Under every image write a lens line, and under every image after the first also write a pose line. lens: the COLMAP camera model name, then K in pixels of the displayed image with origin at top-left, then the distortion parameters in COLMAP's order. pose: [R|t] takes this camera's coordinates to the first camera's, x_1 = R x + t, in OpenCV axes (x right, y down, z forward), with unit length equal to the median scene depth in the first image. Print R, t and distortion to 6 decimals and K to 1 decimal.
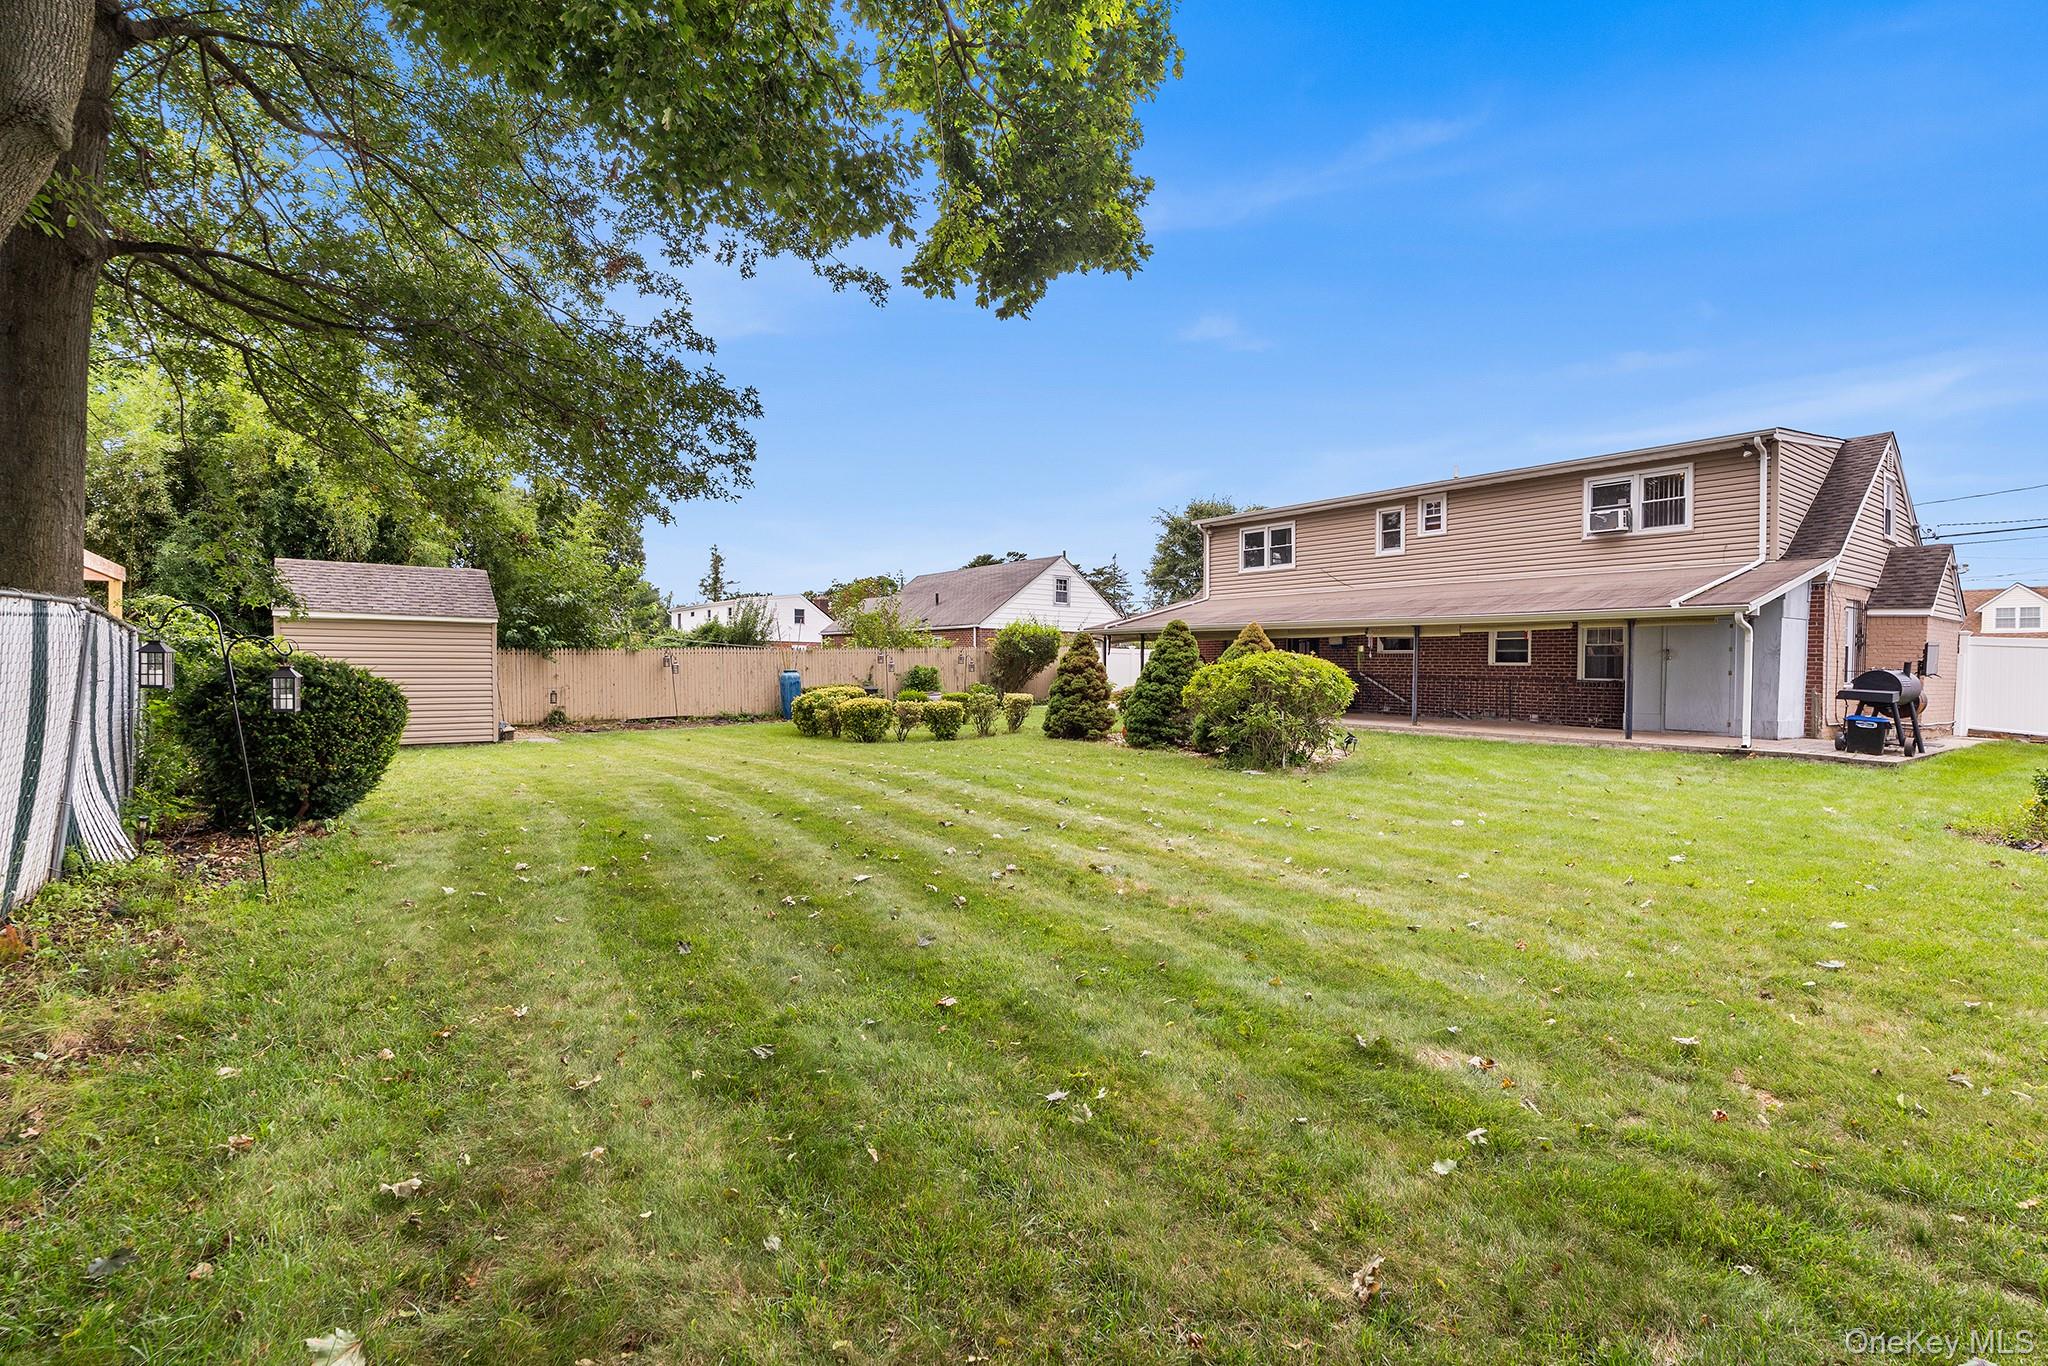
lens RADIAL K [[932.9, 0, 1011.8], [0, 932.9, 673.9], [0, 0, 1]] dist [-0.006805, 0.001132]
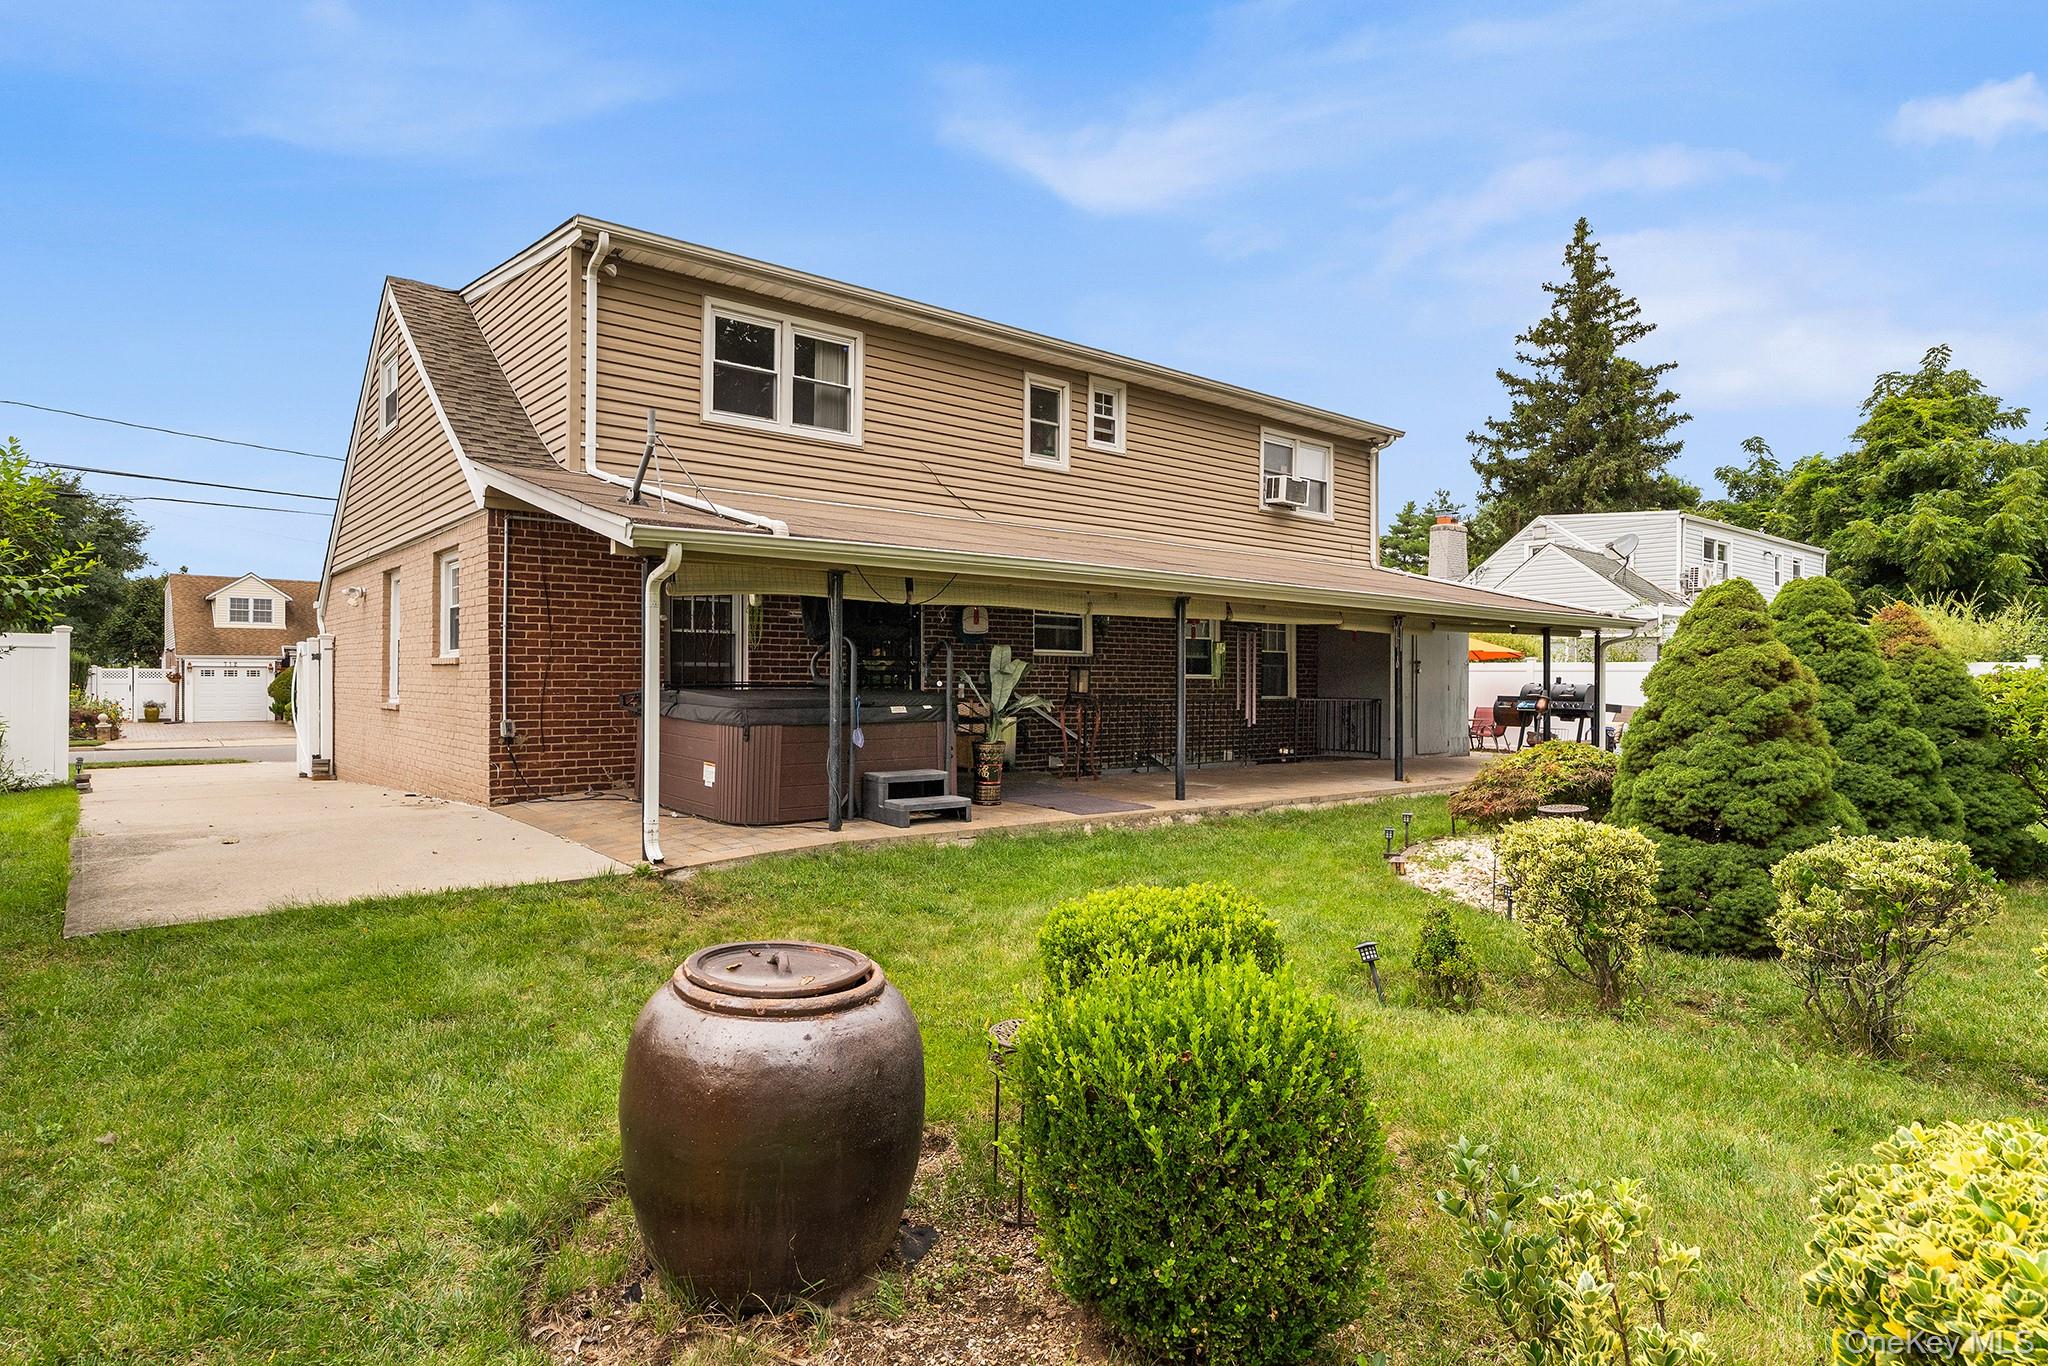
lens RADIAL K [[1152.2, 0, 1024.9], [0, 1152.2, 685.1], [0, 0, 1]] dist [0.004606, 0.001526]
pose [[-0.056676, -0.010729, 0.998335, -0.298634], [-0.001159, 0.999942, 0.010681, -0.014264], [-0.998392, -0.000551, -0.056685, 1.273541]]
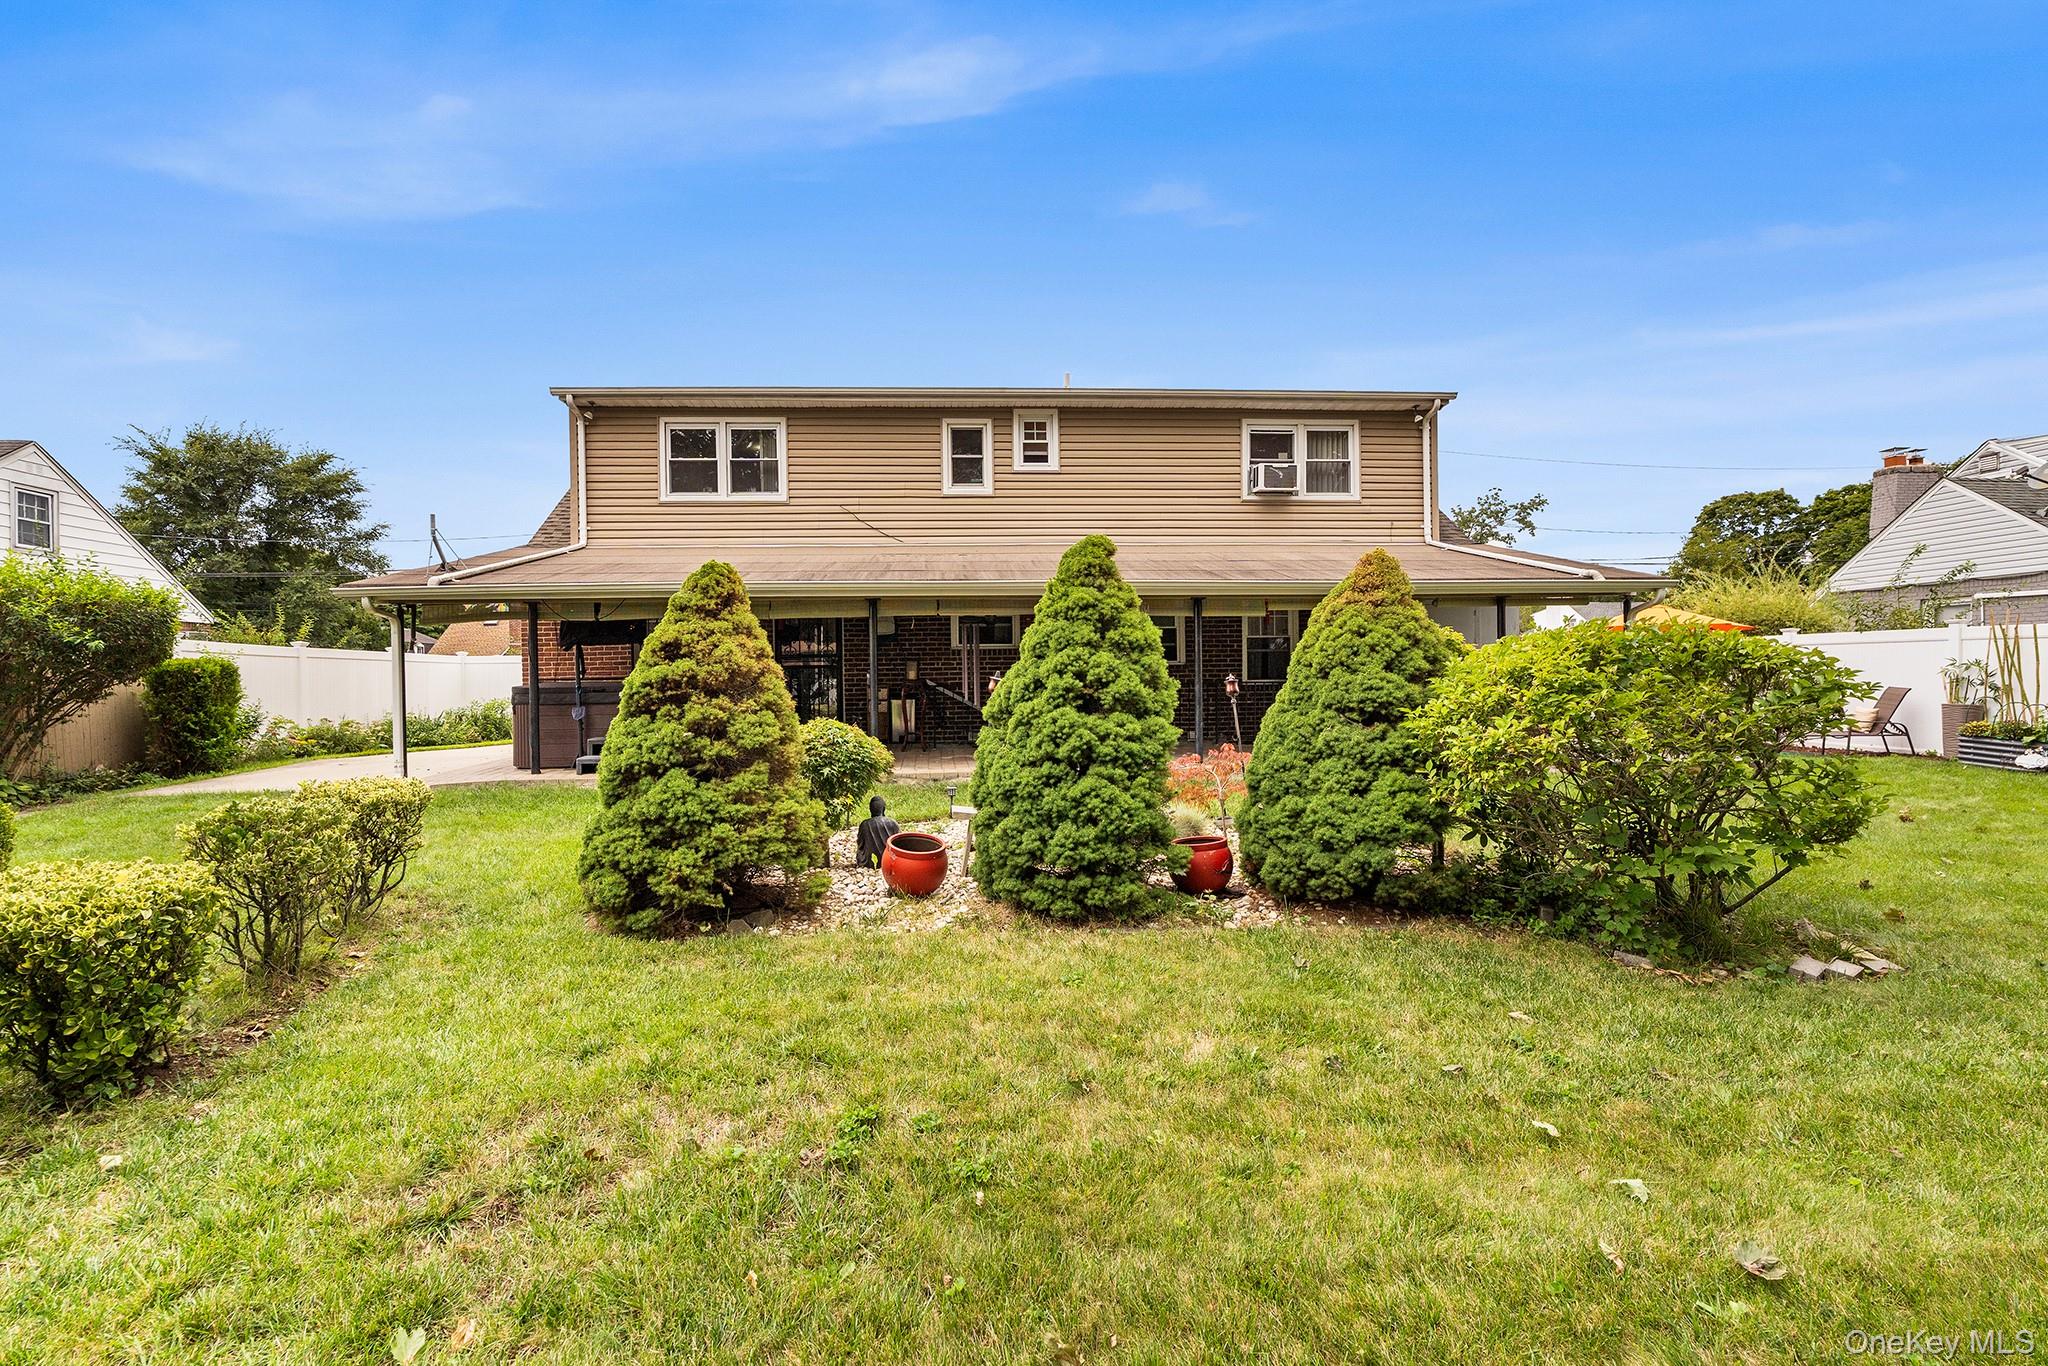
lens RADIAL K [[932.9, 0, 1043.0], [0, 932.9, 684.0], [0, 0, 1]] dist [-0.006805, 0.001132]
pose [[0.544929, -0.020976, 0.838220, -0.124034], [0.023796, 0.999671, 0.009546, -0.003858], [-0.838145, 0.014744, 0.545249, 0.742995]]
